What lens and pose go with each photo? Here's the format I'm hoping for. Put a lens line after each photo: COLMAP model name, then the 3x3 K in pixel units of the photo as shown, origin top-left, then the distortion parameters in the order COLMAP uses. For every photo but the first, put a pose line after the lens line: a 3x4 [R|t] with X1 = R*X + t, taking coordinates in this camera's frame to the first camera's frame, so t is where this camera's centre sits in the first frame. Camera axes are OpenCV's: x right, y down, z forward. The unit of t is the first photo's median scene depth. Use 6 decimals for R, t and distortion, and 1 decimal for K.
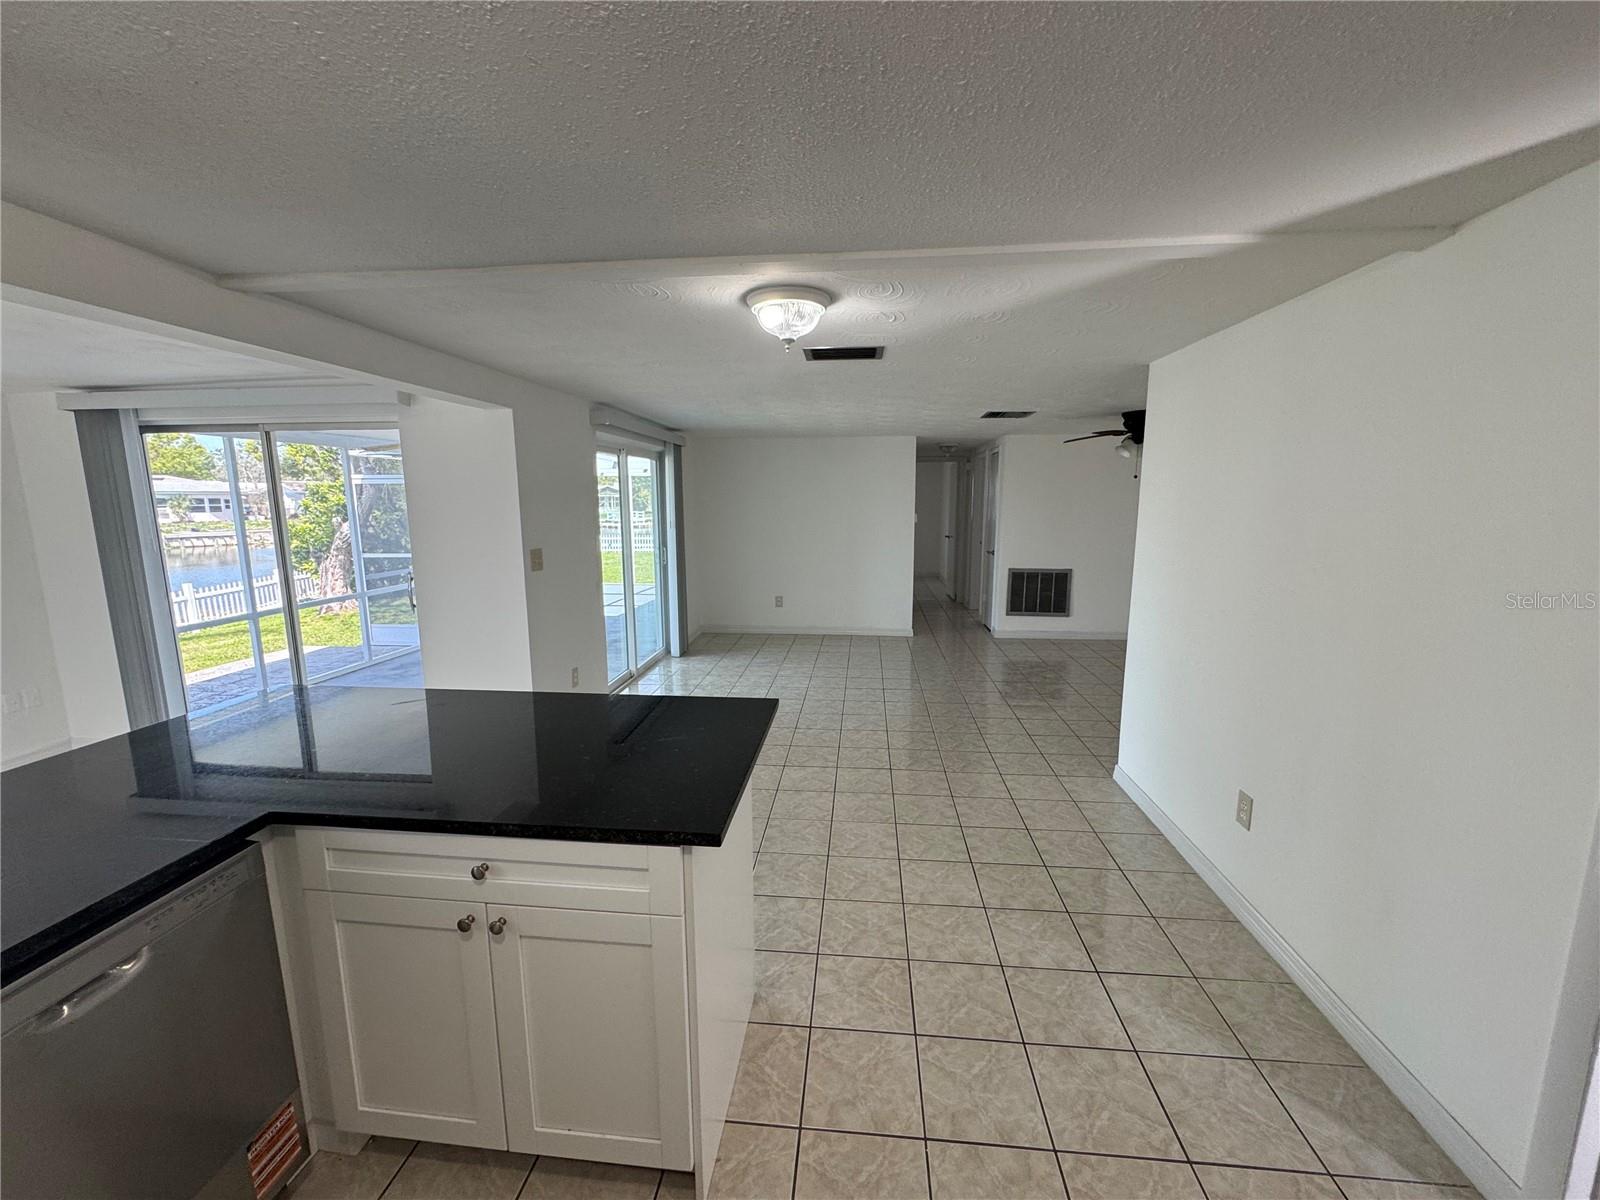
lens RADIAL K [[636.1, 0, 808.1], [0, 636.1, 600.7], [0, 0, 1]] dist [-0.003884, -0.000261]
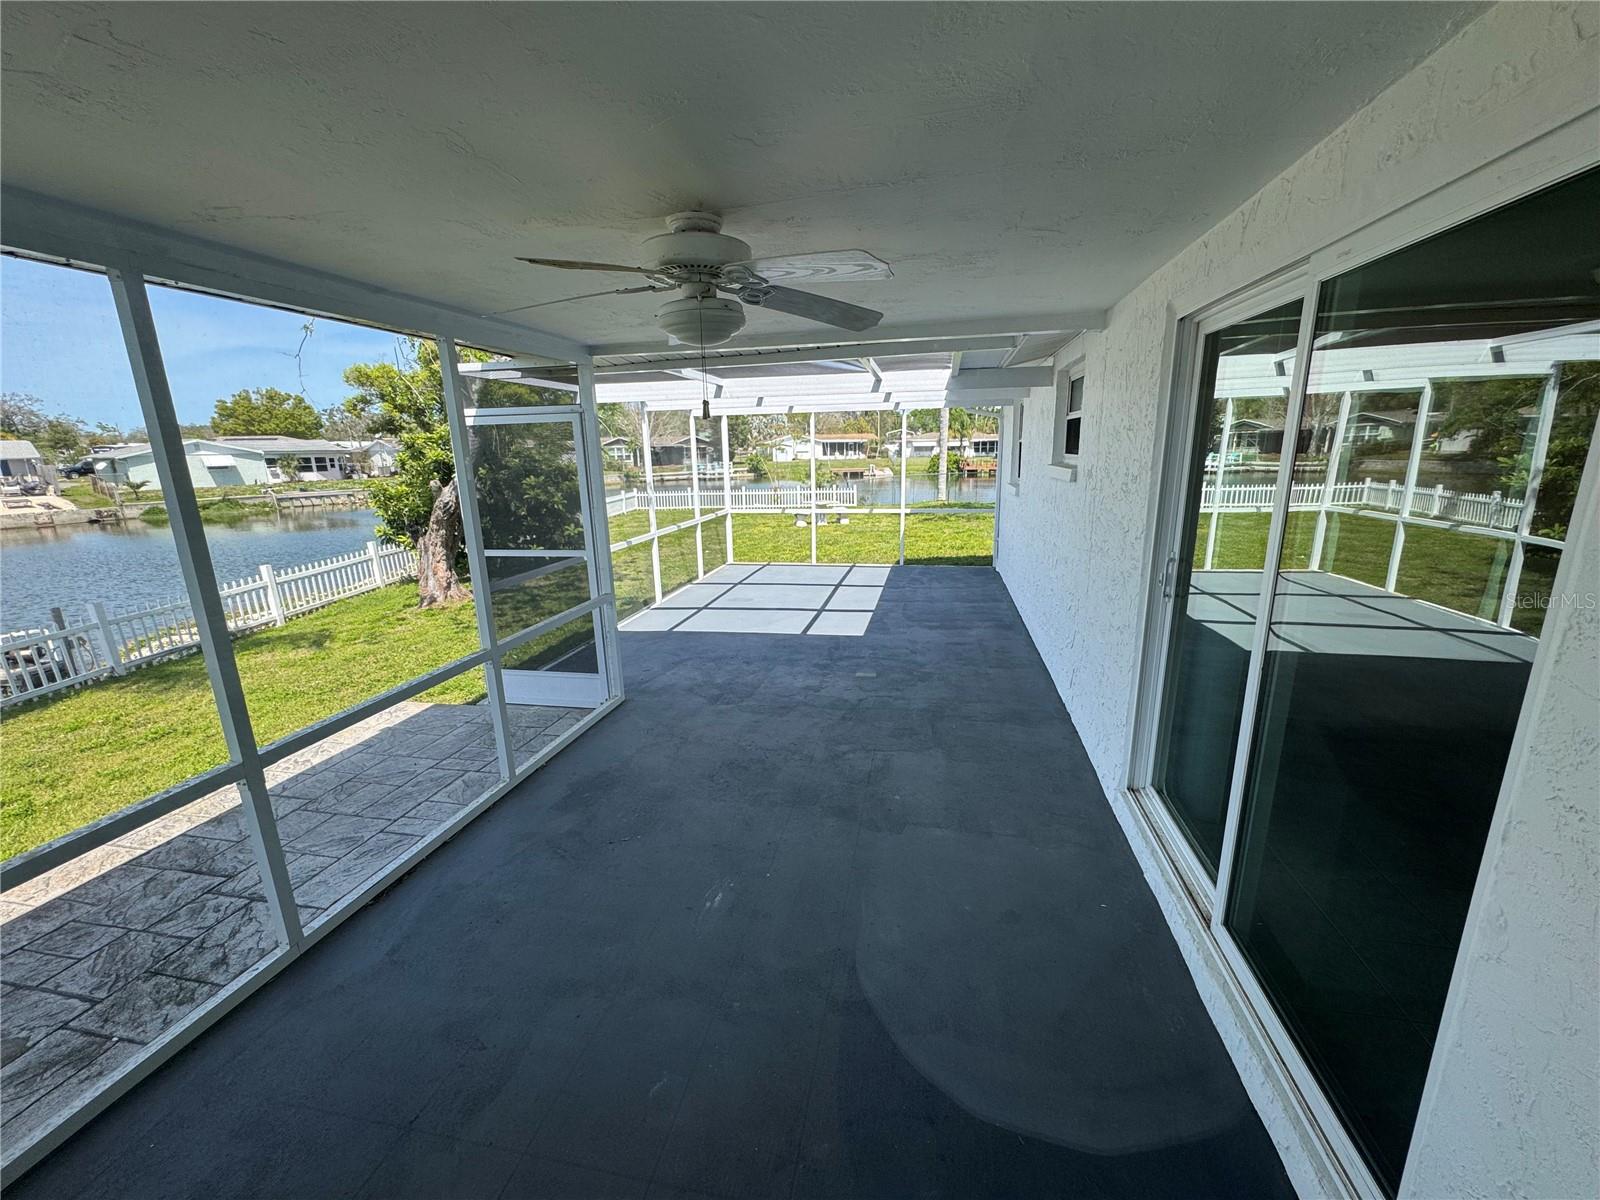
lens RADIAL K [[636.1, 0, 799.9], [0, 636.1, 597.8], [0, 0, 1]] dist [-0.003884, -0.000261]
pose [[0.992810, 0.008649, -0.119386, -0.065837], [0.000030, 0.997368, 0.072510, -0.013645], [0.119699, -0.071992, 0.990197, 0.087564]]
